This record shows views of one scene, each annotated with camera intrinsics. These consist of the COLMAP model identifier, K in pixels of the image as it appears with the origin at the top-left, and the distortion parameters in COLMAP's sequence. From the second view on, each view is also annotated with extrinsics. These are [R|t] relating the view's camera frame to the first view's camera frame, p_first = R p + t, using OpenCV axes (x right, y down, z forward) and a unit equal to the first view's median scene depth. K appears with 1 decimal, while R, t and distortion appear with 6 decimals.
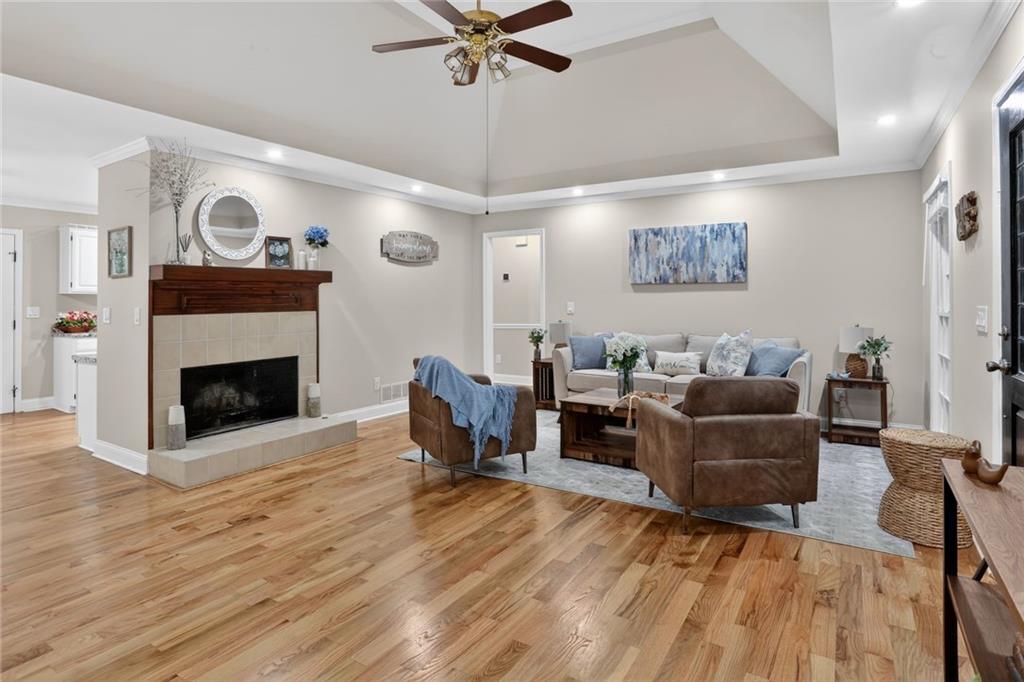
lens RADIAL K [[553.1, 0, 488.3], [0, 553.1, 285.7], [0, 0, 1]] dist [-0.006241, -0.000232]
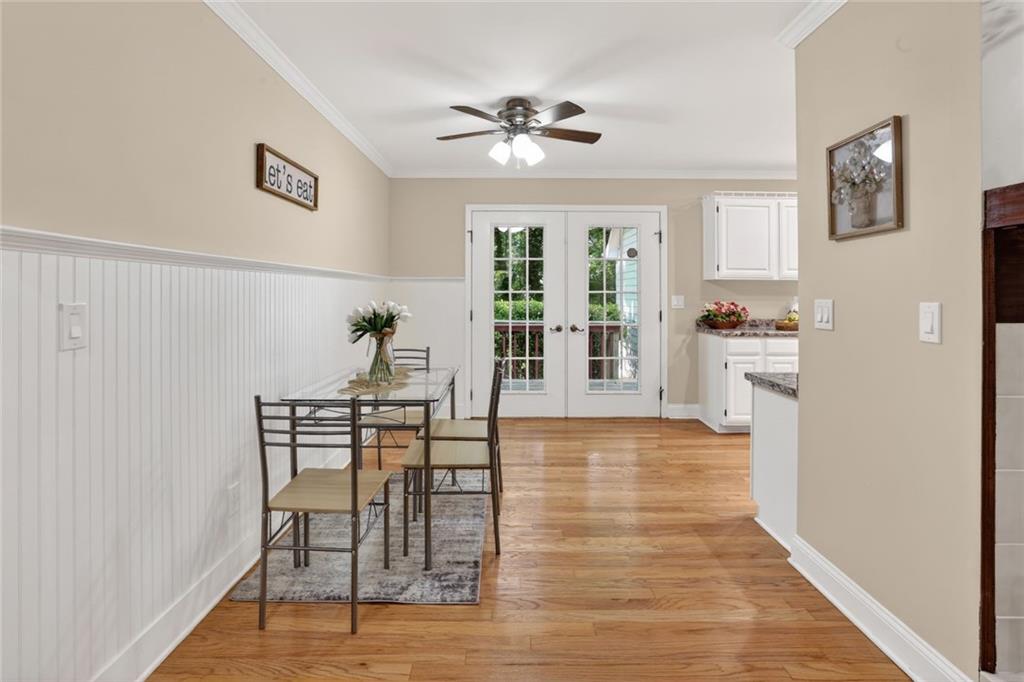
lens RADIAL K [[553.1, 0, 488.3], [0, 553.1, 285.7], [0, 0, 1]] dist [-0.006241, -0.000232]
pose [[0.551438, 0.000496, -0.834216, -0.284589], [0.013451, 0.999865, 0.009486, 0.011749], [0.834108, -0.016452, 0.551356, 0.296096]]
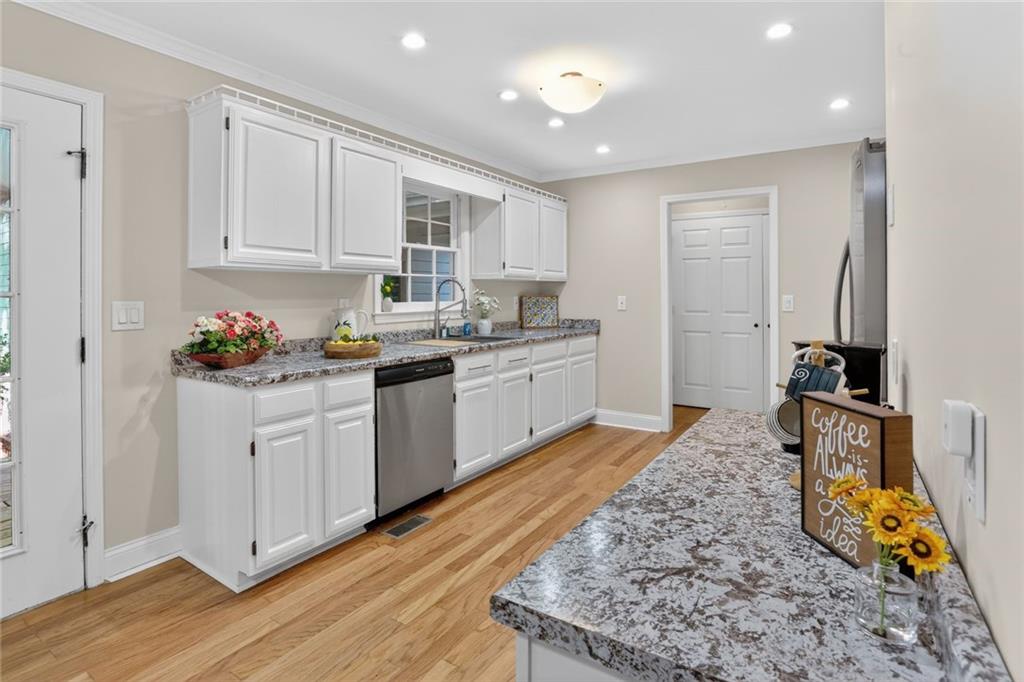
lens RADIAL K [[515.2, 0, 514.4], [0, 515.2, 290.7], [0, 0, 1]] dist [-0.030654, 0.000225]
pose [[0.999704, 0.004180, 0.023954, -0.576749], [-0.004525, 0.999887, 0.014345, 0.025698], [-0.023892, -0.014449, 0.999610, 0.654147]]
